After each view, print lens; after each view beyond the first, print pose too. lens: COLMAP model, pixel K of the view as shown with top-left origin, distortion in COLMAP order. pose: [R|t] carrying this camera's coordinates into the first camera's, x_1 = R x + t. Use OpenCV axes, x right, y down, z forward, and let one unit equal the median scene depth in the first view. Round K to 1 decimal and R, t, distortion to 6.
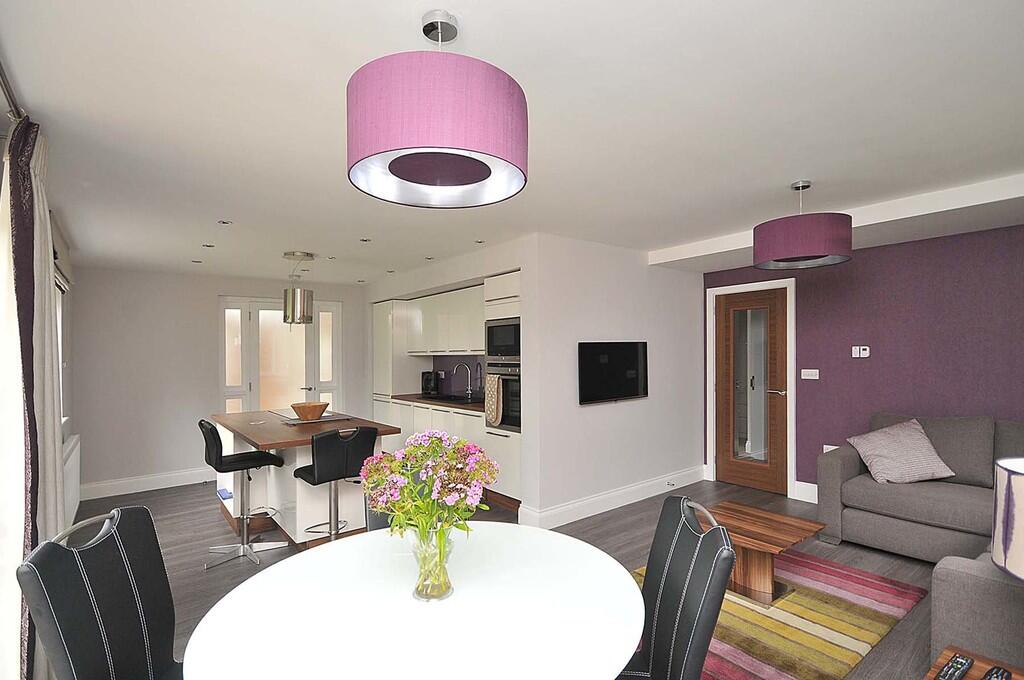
lens RADIAL K [[501.4, 0, 512.0], [0, 501.4, 340.0], [0, 0, 1]] dist [0.000495, 0.000055]
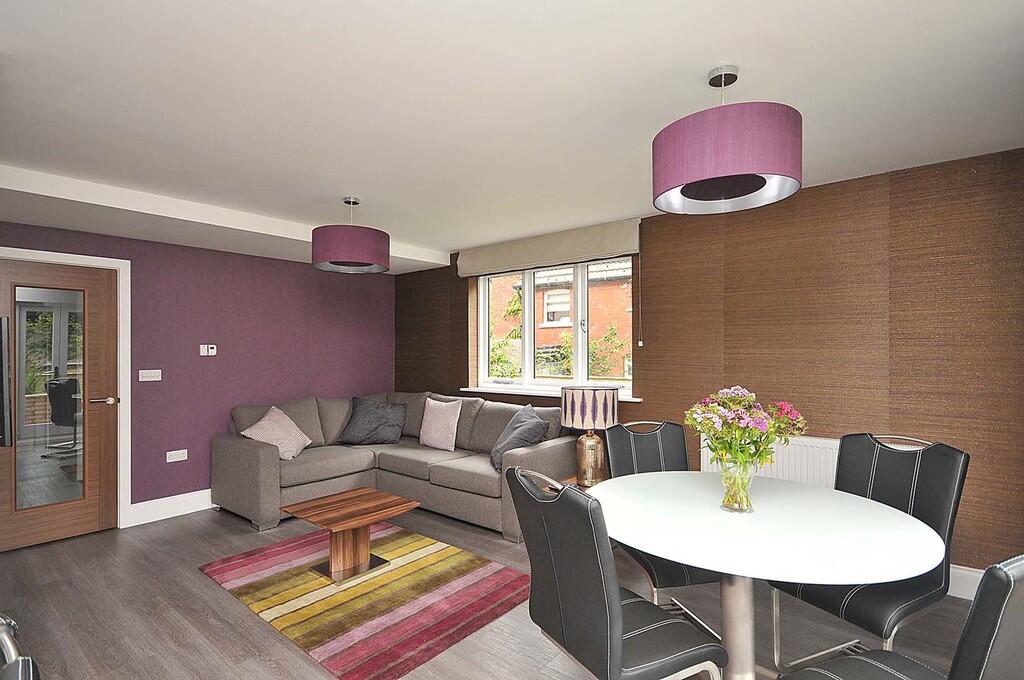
lens RADIAL K [[508.0, 0, 512.6], [0, 508.0, 357.3], [0, 0, 1]] dist [0.000796, 0.000185]
pose [[-0.233487, 0.005322, 0.972345, -0.448774], [-0.011727, 0.999897, -0.008289, 0.039464], [-0.972289, -0.013339, -0.233400, 0.639369]]
